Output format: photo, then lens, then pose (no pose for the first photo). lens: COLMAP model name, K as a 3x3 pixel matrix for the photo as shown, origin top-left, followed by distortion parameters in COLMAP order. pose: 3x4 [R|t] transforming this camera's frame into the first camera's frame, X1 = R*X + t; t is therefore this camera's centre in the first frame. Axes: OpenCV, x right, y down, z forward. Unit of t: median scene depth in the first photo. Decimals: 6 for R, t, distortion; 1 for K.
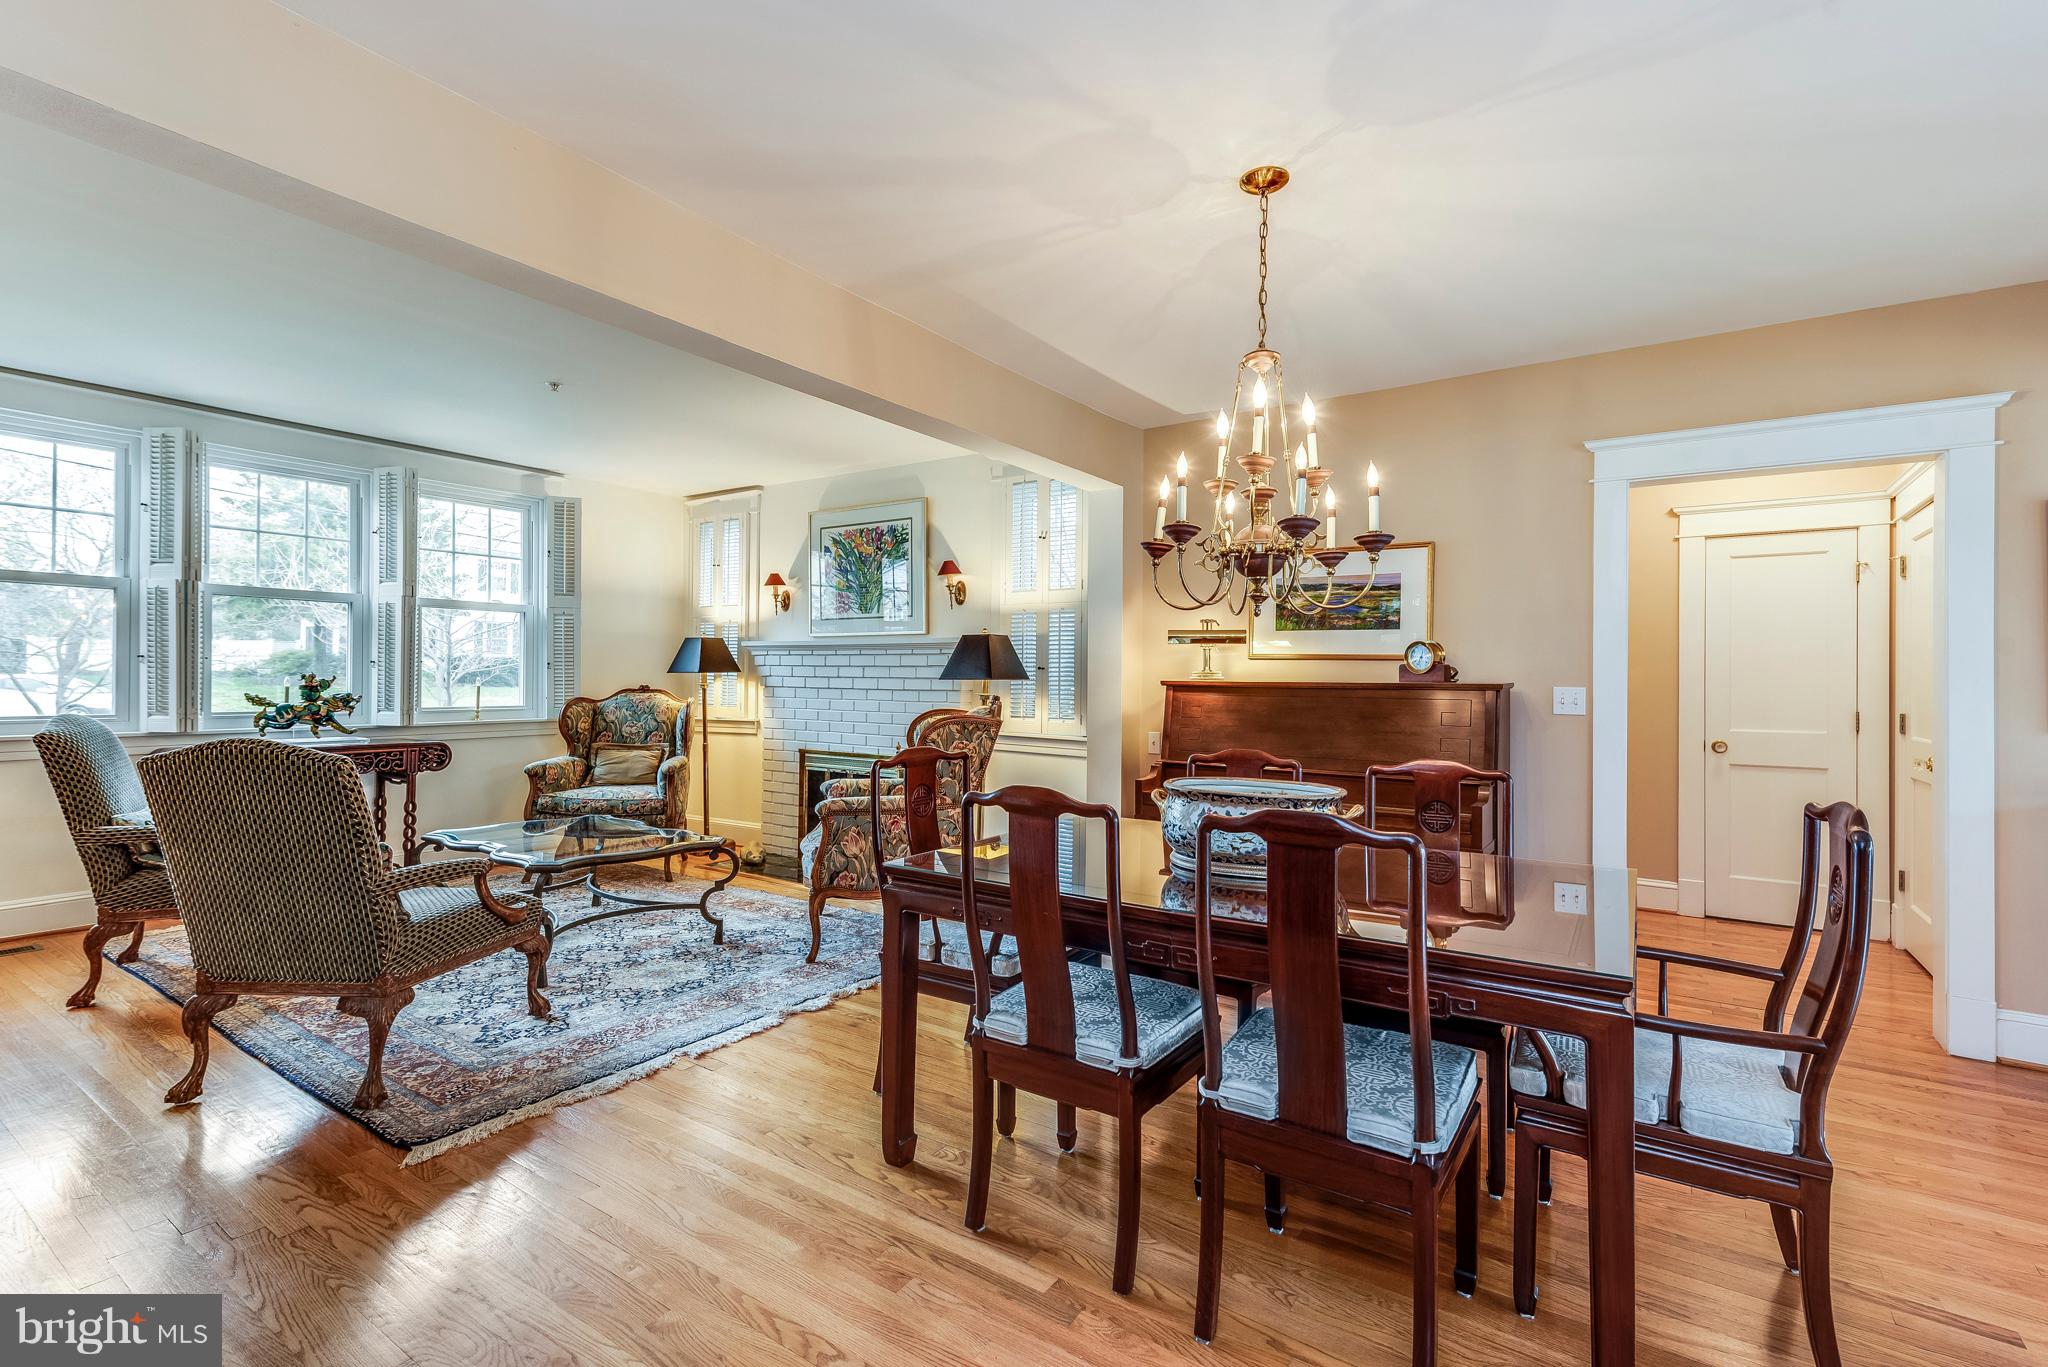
lens RADIAL K [[923.9, 0, 1022.0], [0, 923.9, 676.2], [0, 0, 1]] dist [0.000431, -0.000259]
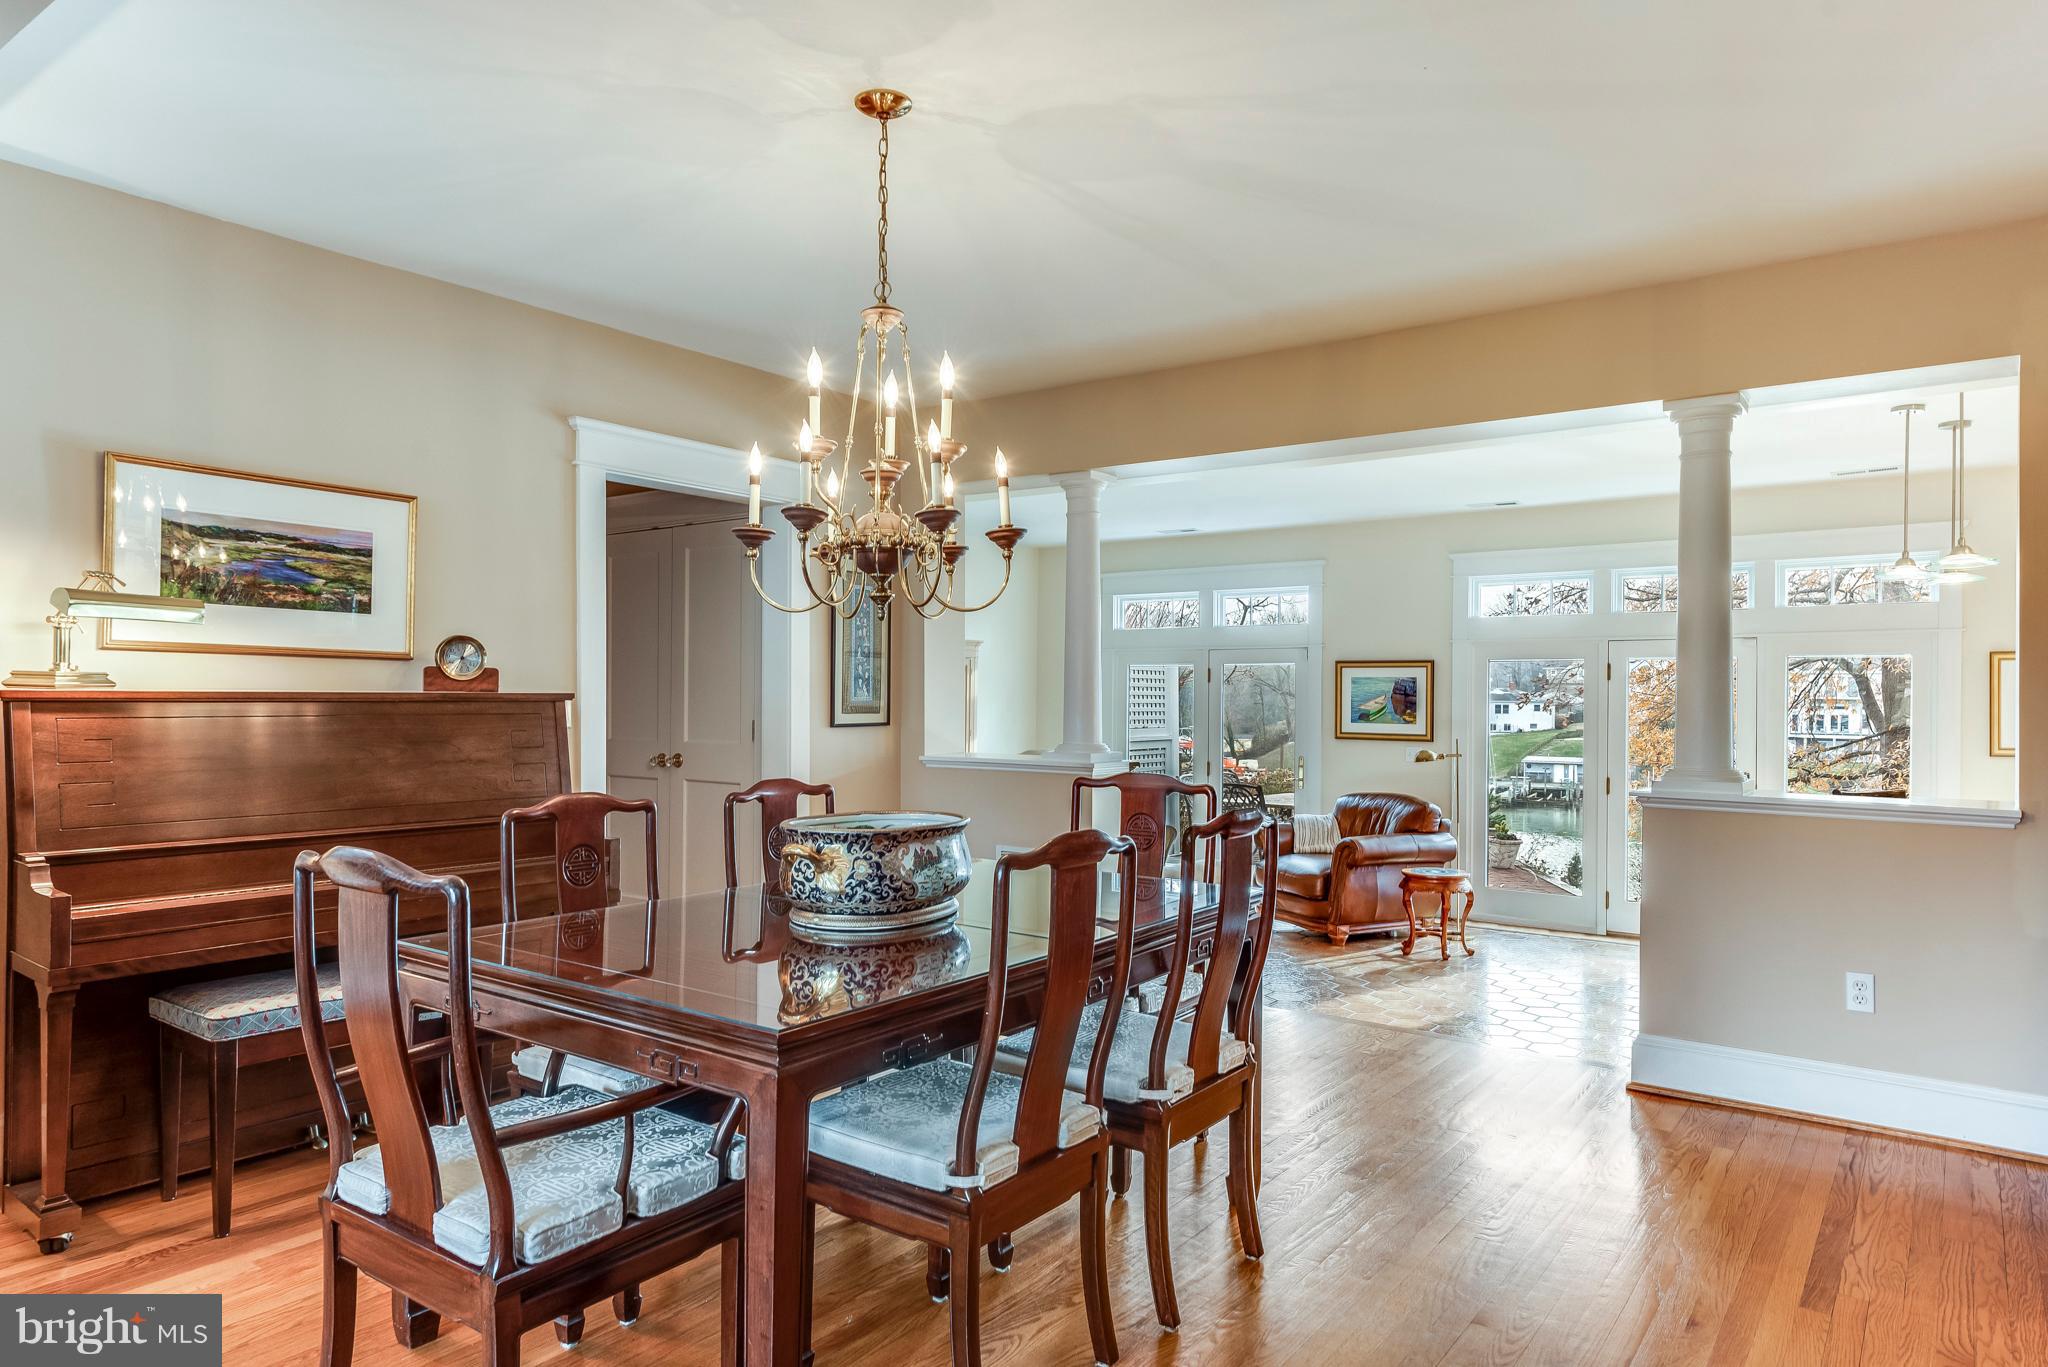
lens RADIAL K [[1256.9, 0, 1022.6], [0, 1256.9, 708.0], [0, 0, 1]] dist [0.022744, -0.001897]
pose [[0.048204, -0.020798, 0.998621, -0.452610], [-0.011876, 0.999701, 0.021394, -0.005567], [-0.998767, -0.012891, 0.047943, 0.407432]]
